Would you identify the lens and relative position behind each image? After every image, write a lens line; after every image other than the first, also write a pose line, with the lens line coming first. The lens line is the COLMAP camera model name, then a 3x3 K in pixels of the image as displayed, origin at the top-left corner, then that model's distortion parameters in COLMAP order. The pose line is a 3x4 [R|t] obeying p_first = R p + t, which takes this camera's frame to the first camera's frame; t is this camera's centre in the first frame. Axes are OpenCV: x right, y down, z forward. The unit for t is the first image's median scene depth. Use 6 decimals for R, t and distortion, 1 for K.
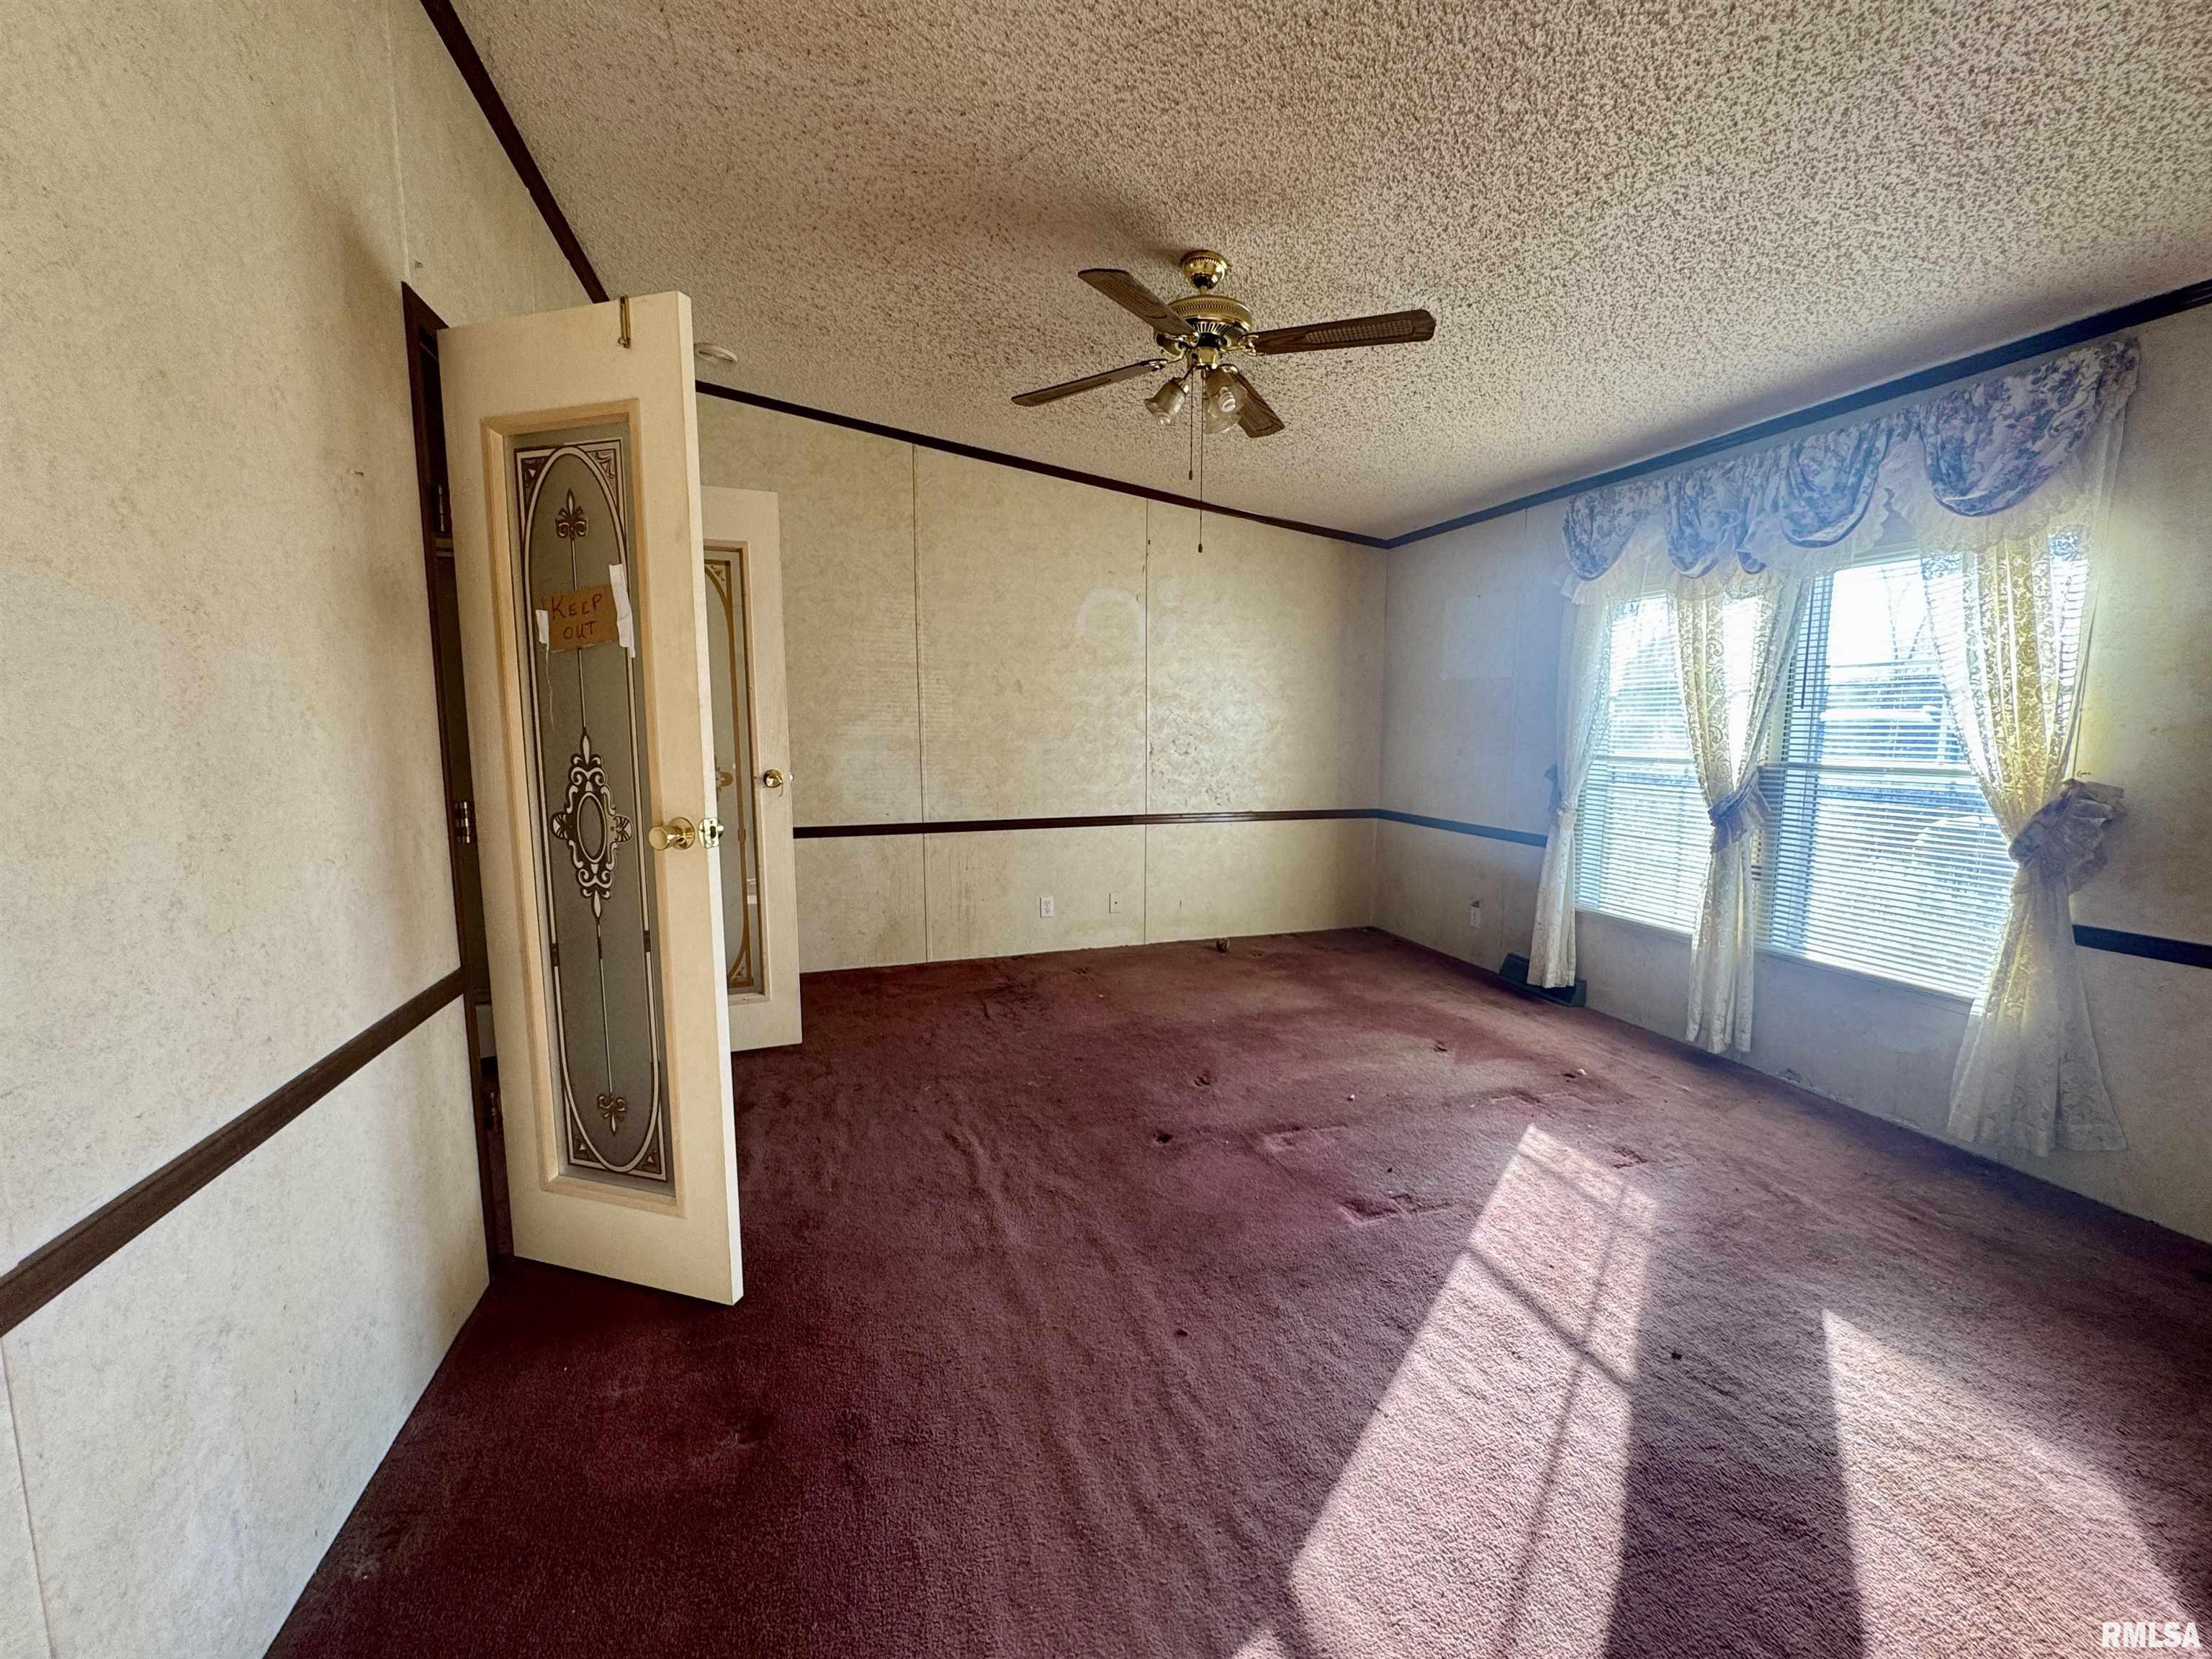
lens RADIAL K [[883.8, 0, 1114.6], [0, 883.8, 823.4], [0, 0, 1]] dist [-0.001056, -0.000225]
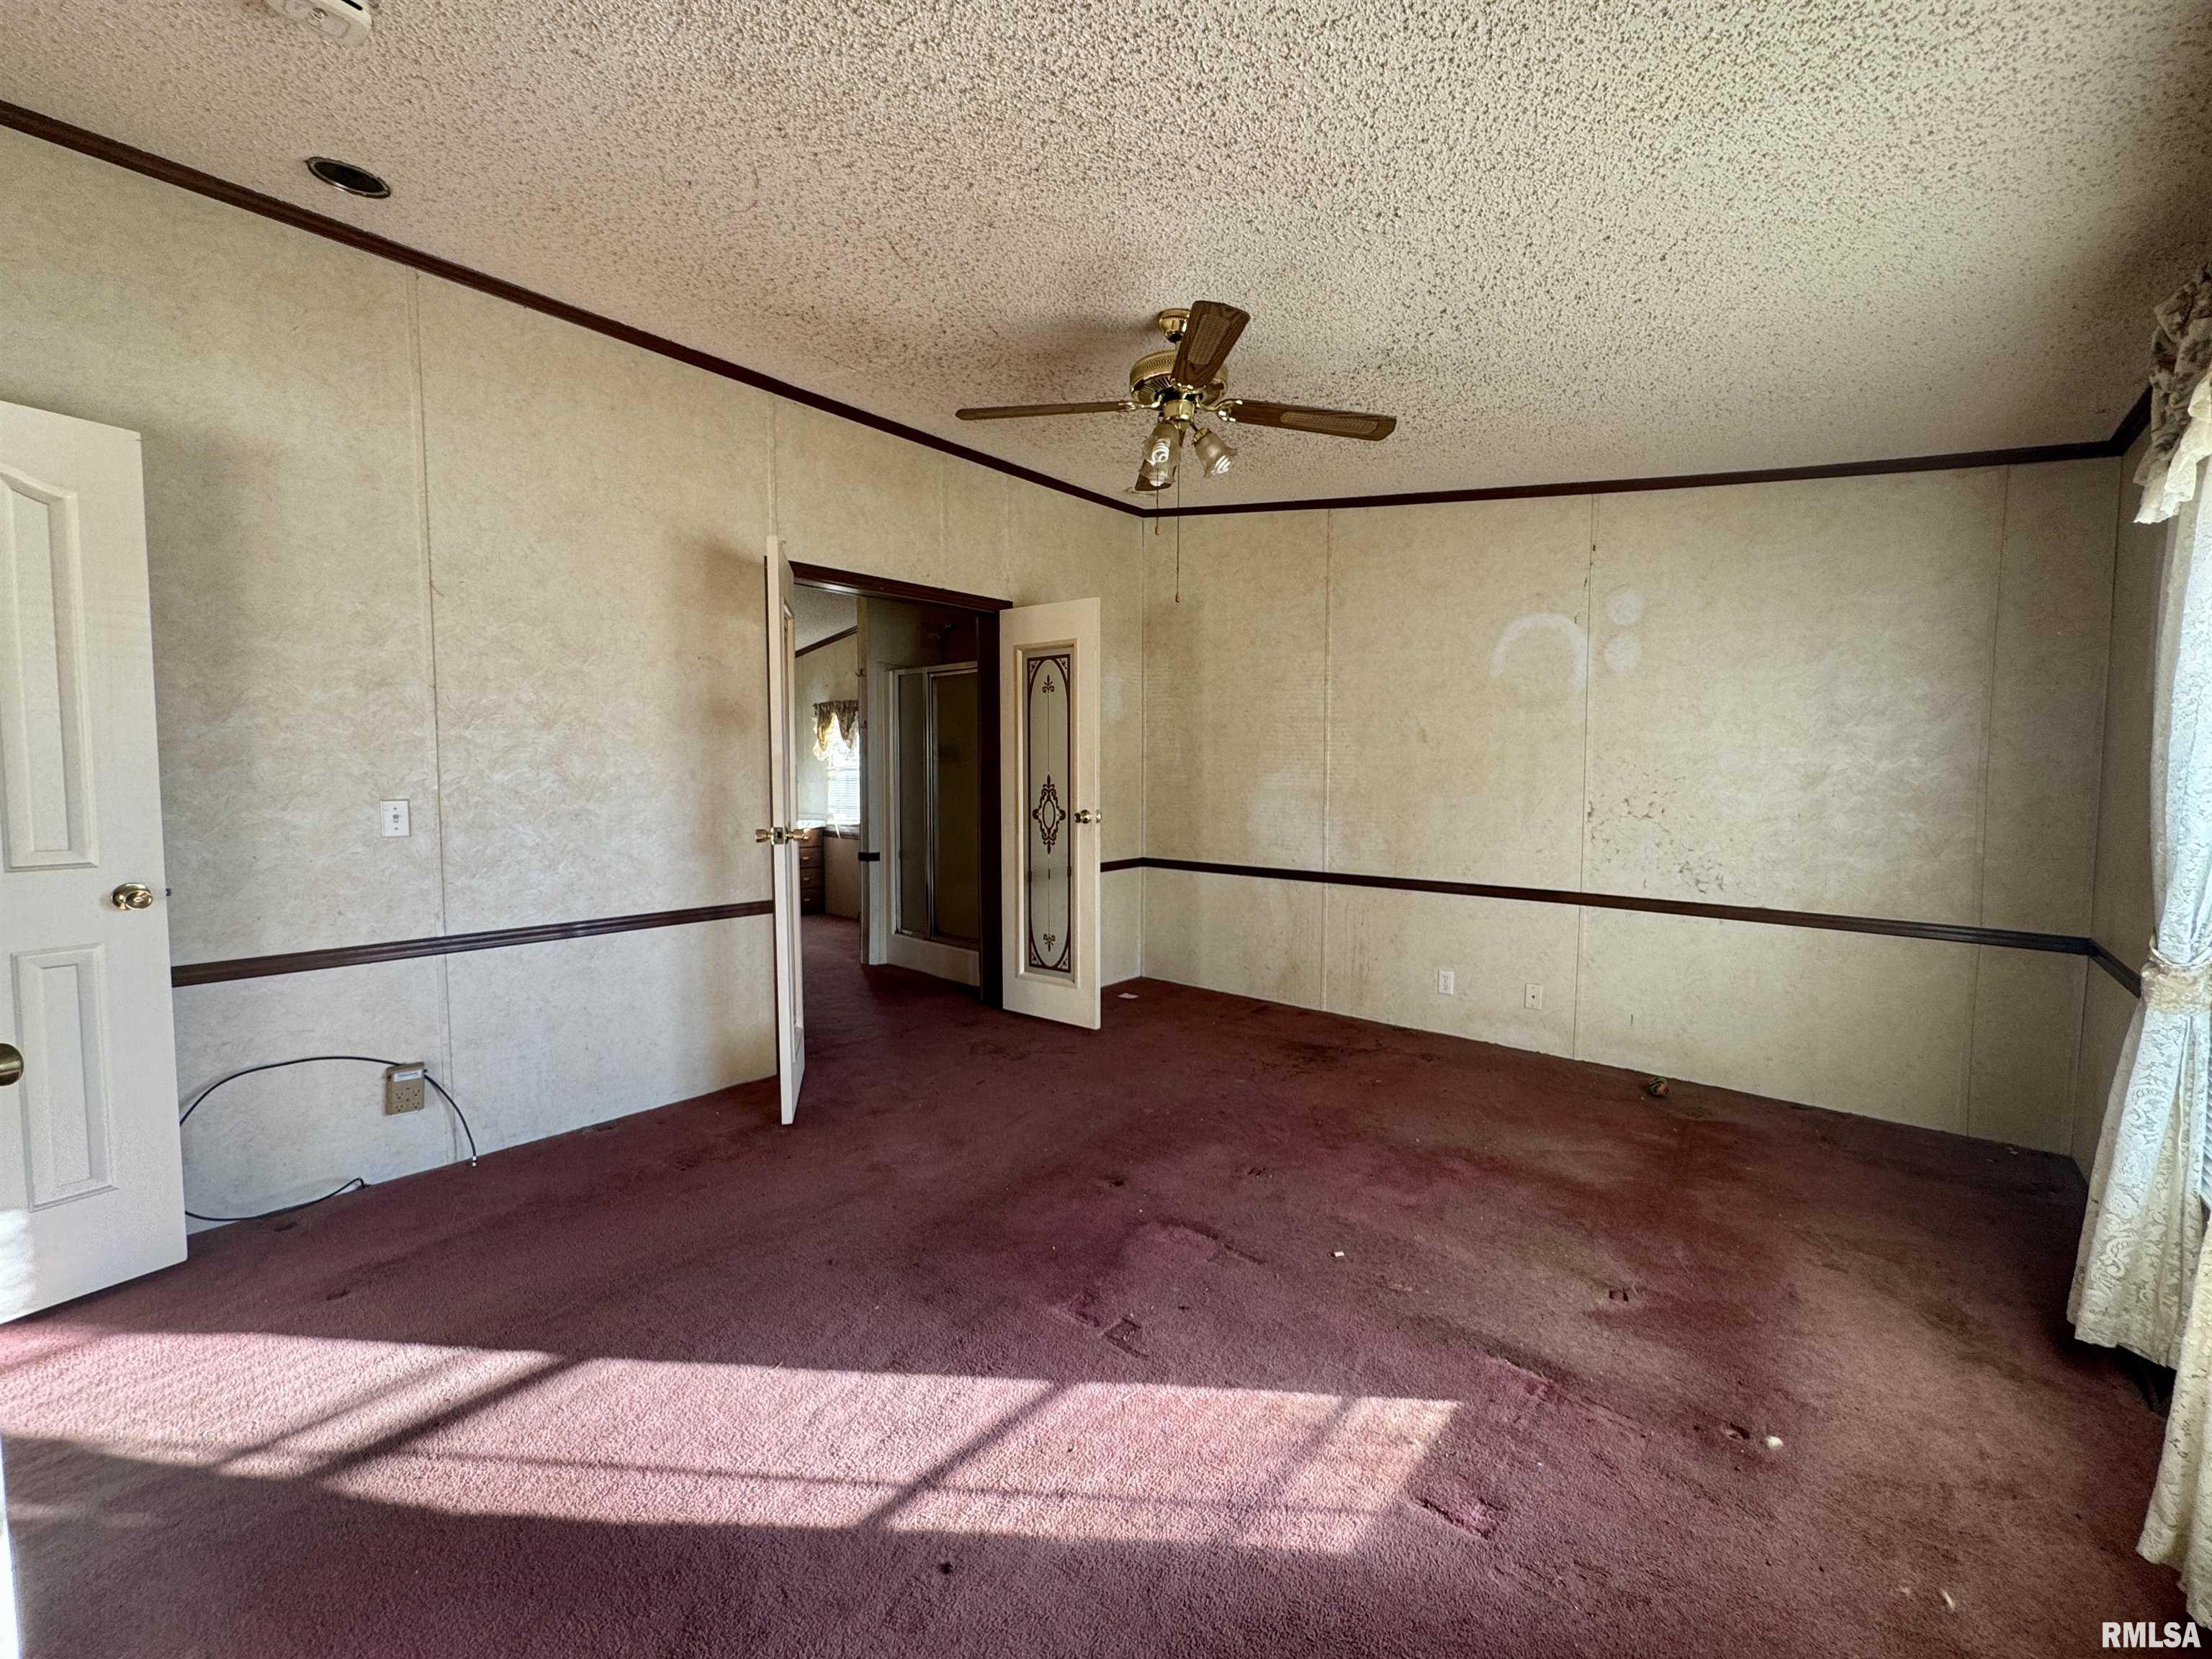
lens RADIAL K [[884.2, 0, 1105.2], [0, 884.2, 823.0], [0, 0, 1]] dist [-0.002940, 0.000108]
pose [[0.518508, 0.050405, -0.853586, 0.676313], [-0.100098, 0.994975, -0.002050, -0.038680], [0.849194, 0.086505, 0.520948, 0.324384]]
